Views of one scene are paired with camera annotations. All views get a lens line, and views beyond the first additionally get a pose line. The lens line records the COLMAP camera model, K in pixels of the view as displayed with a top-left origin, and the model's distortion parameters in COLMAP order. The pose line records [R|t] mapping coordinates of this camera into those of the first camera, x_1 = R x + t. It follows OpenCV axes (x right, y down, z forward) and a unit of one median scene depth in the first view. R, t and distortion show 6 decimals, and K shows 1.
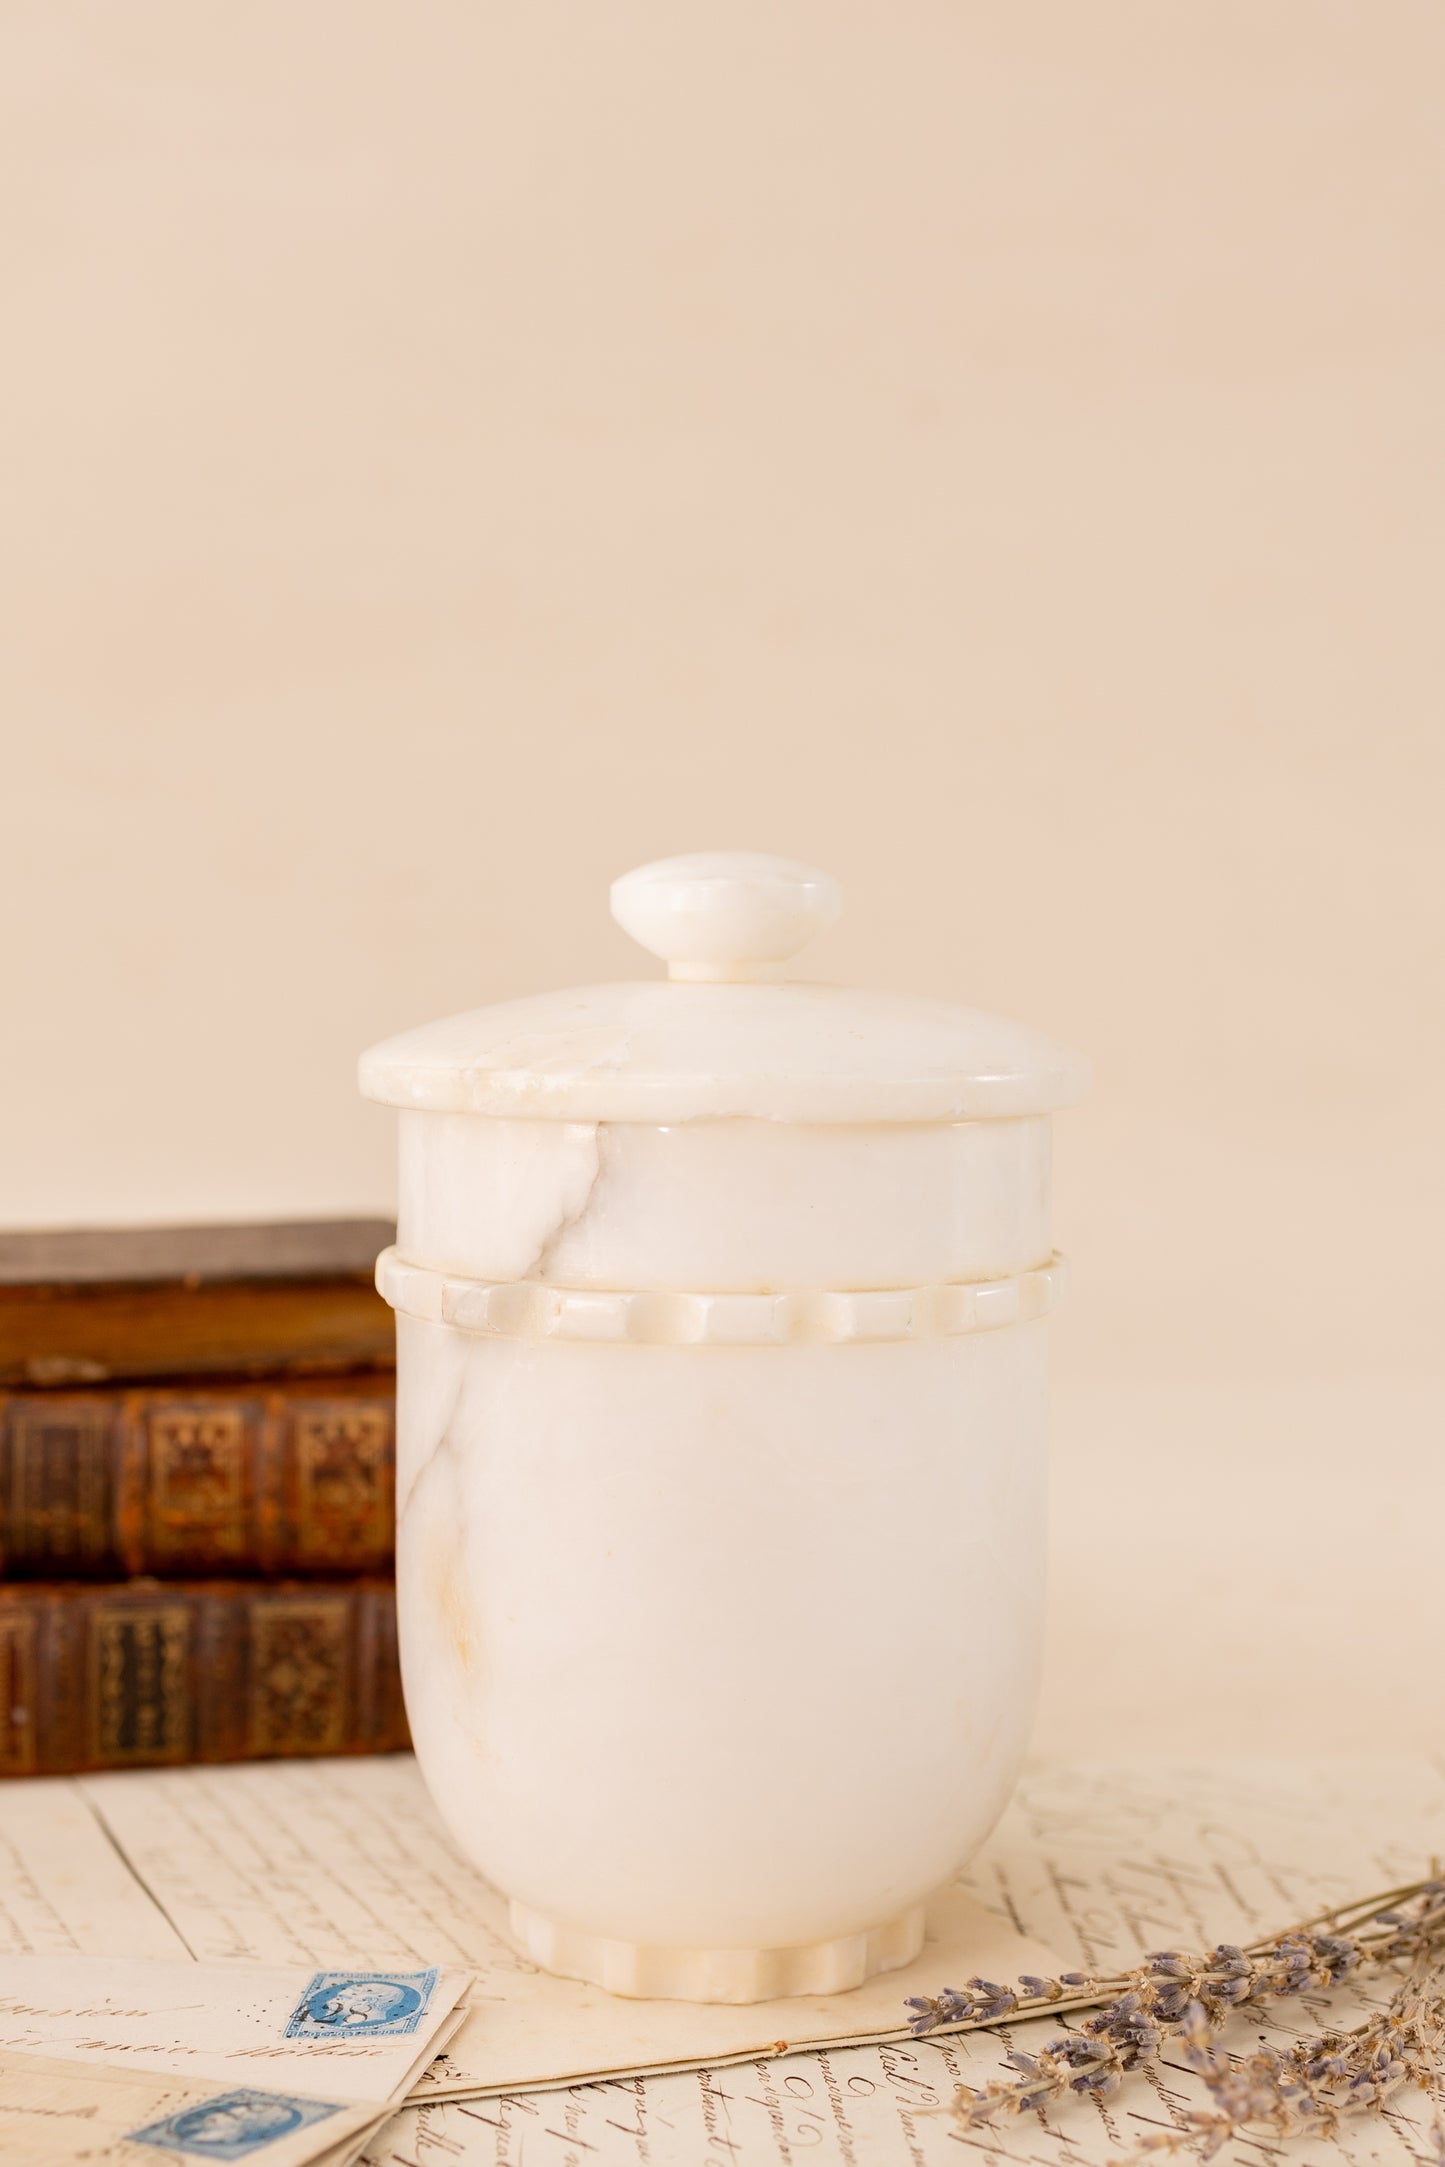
lens RADIAL K [[2501.8, 0, 723.6], [0, 2501.8, 1222.9], [0, 0, 1]] dist [0.002839, 0.008516]
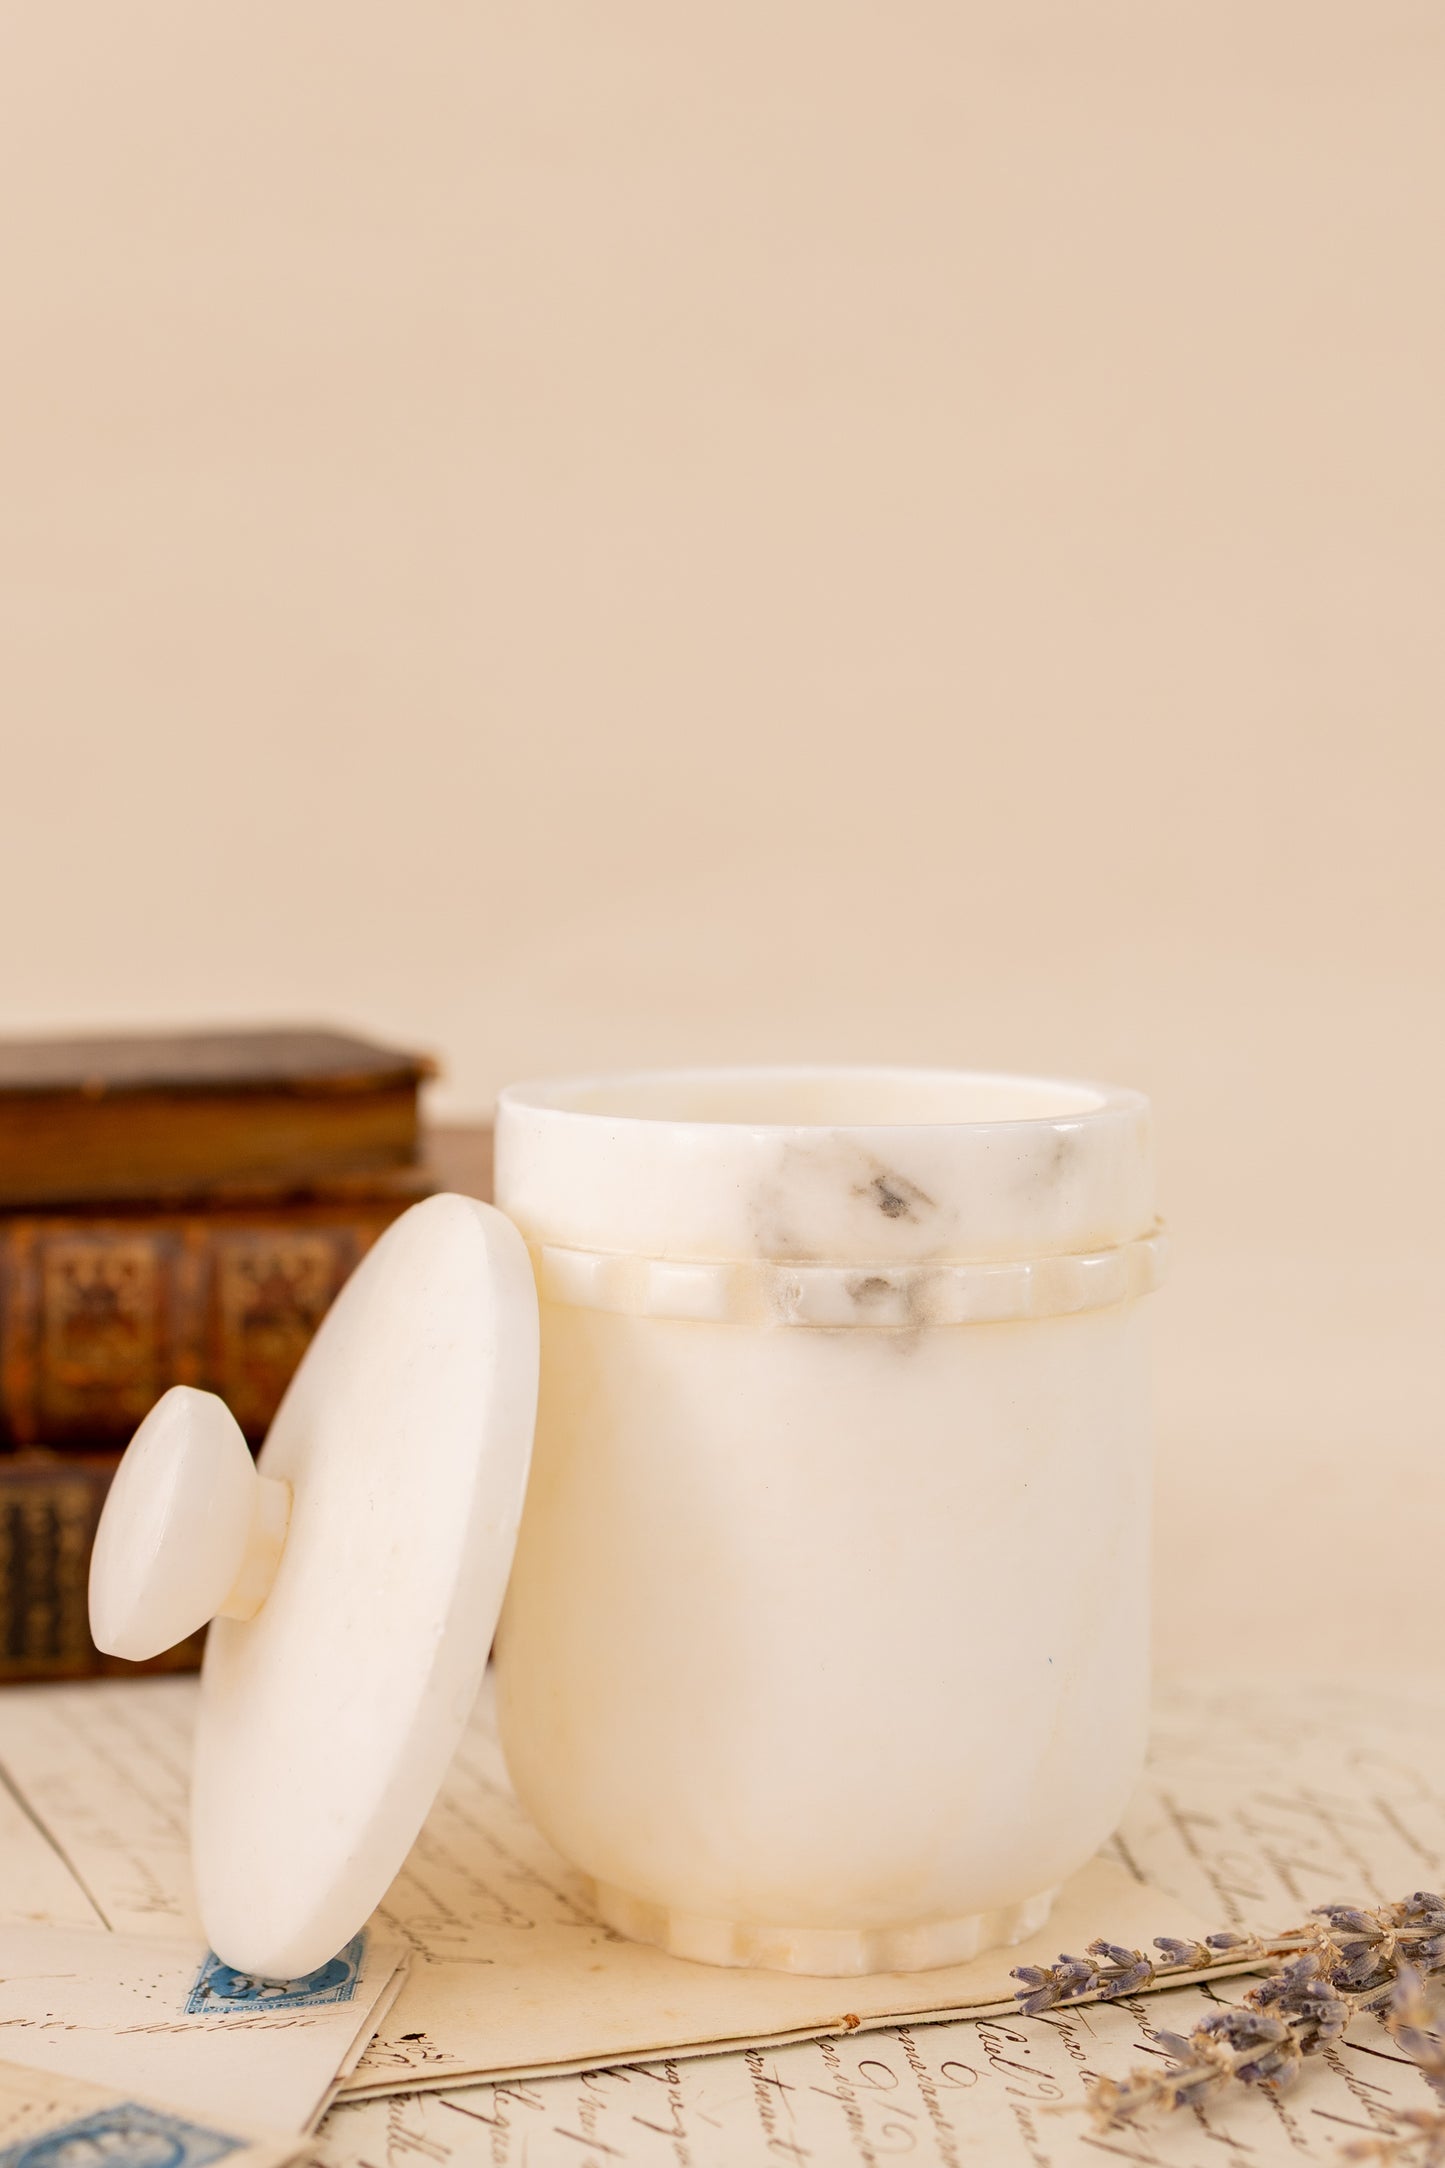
lens RADIAL K [[2826.0, 0, 619.1], [0, 2826.0, 1083.5], [0, 0, 1]] dist [0.007621, 0.009920]
pose [[0.999679, -0.005307, -0.024788, -0.026411], [0.005142, 0.999964, -0.006730, 0.044052], [0.024822, 0.006600, 0.999670, 0.120952]]
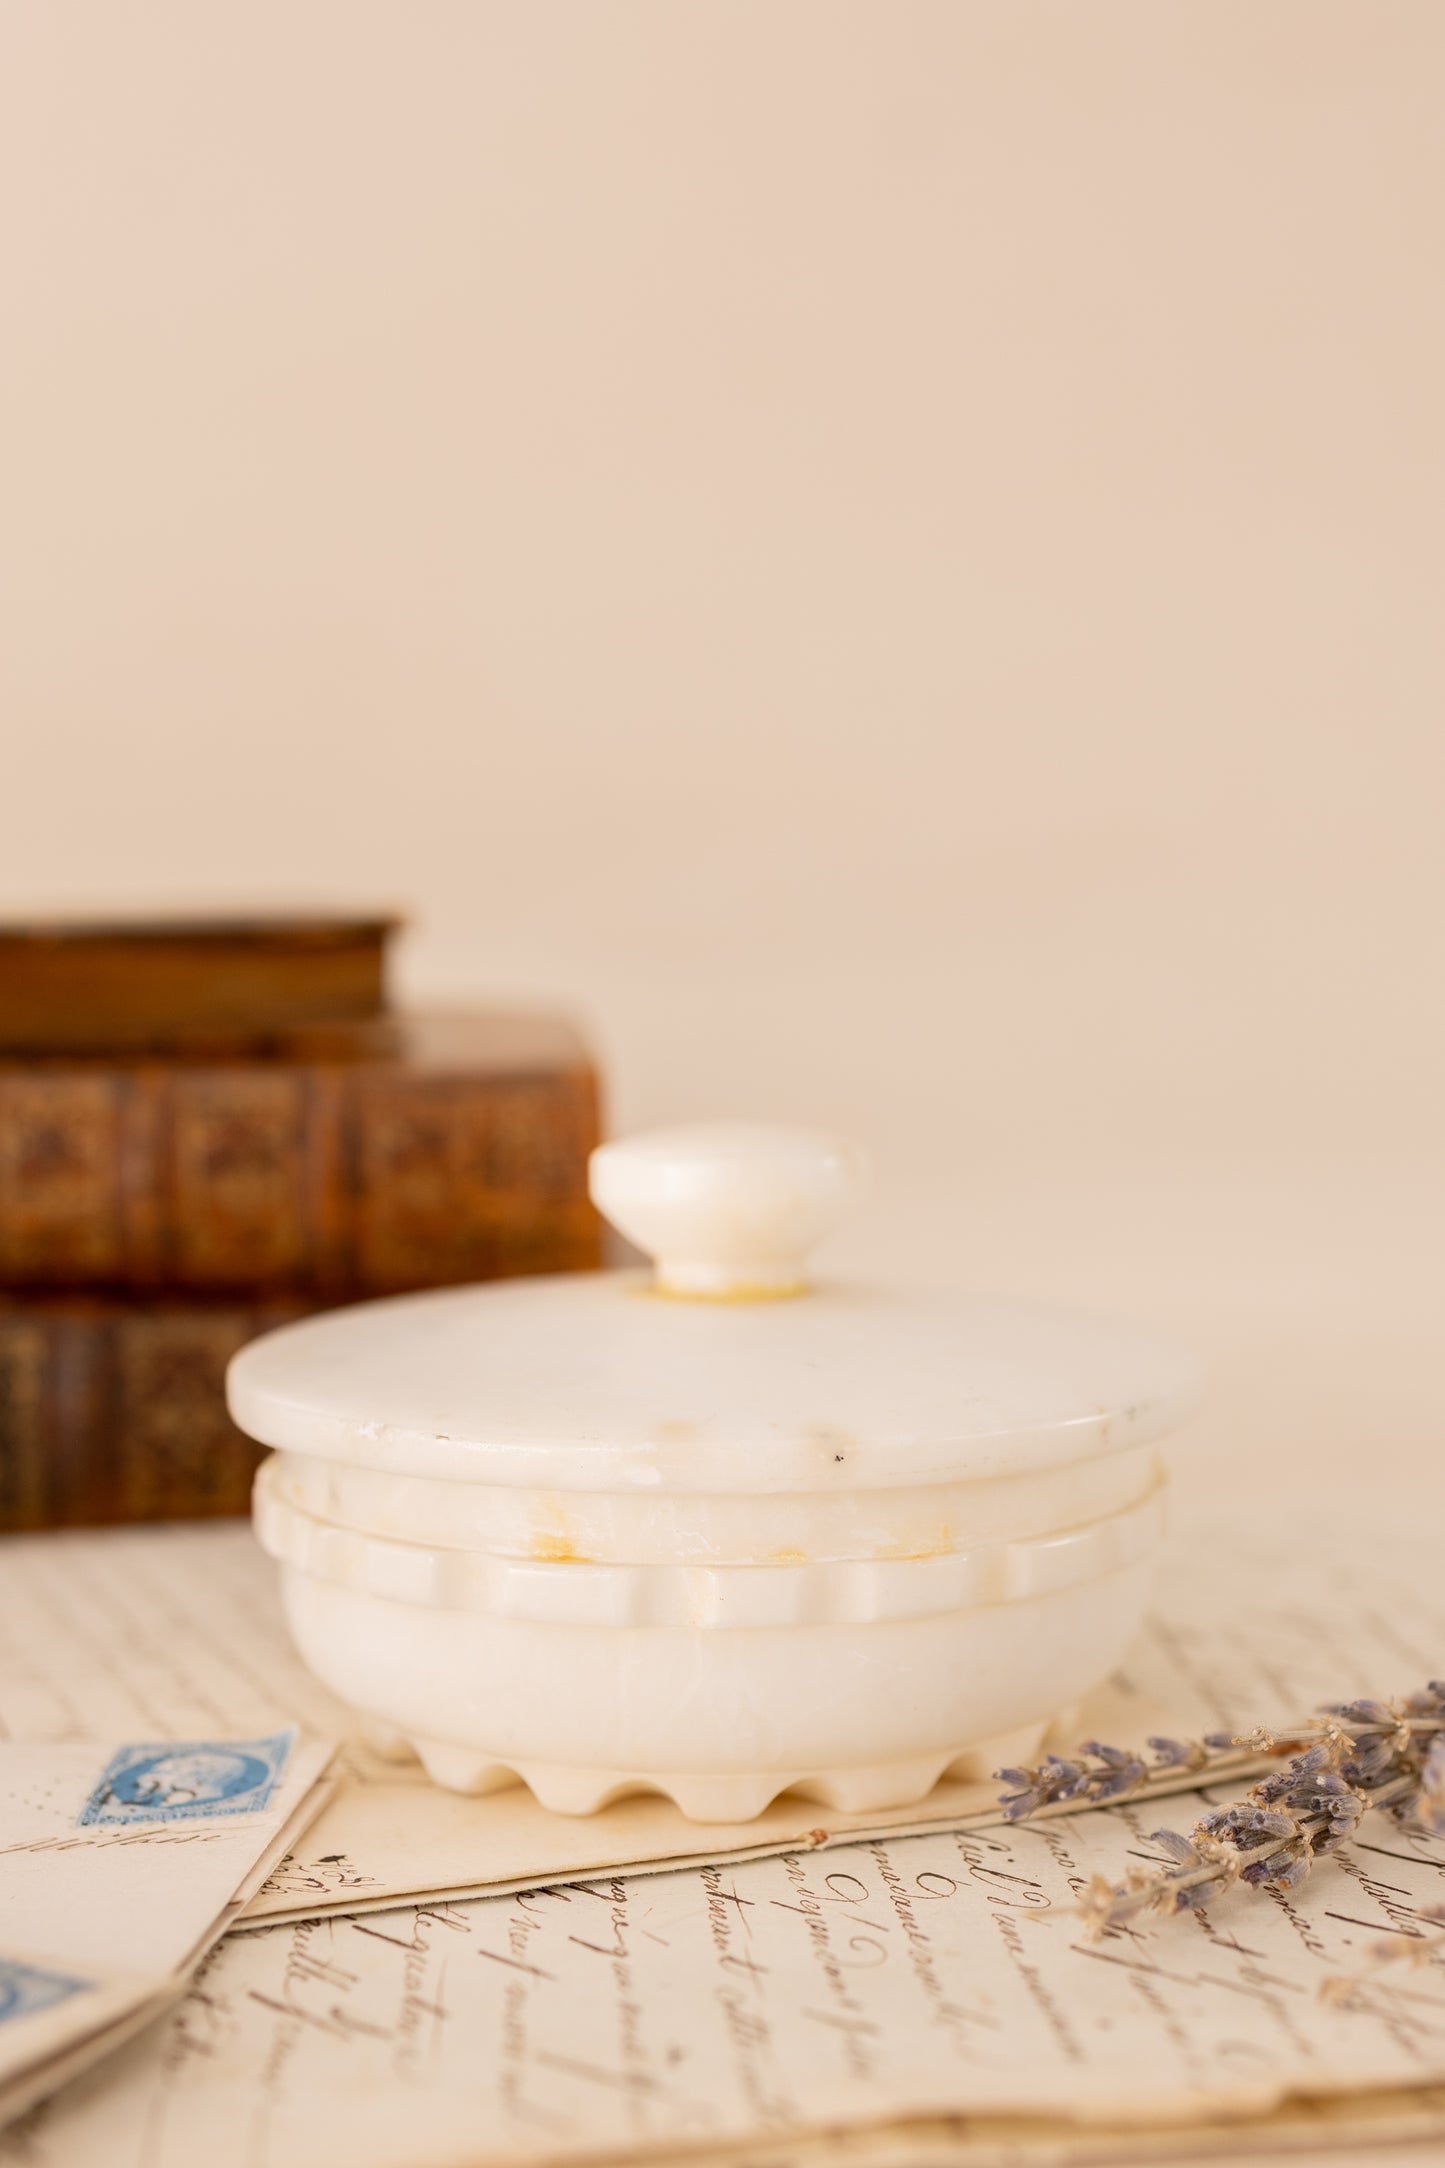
lens RADIAL K [[2506.2, 0, 752.7], [0, 2506.2, 1122.8], [0, 0, 1]] dist [-0.027847, 0.202136]
pose [[0.999730, -0.014129, 0.018420, -0.005936], [0.014026, 0.999885, 0.005706, 0.126686], [-0.018498, -0.005446, 0.999814, 0.301167]]
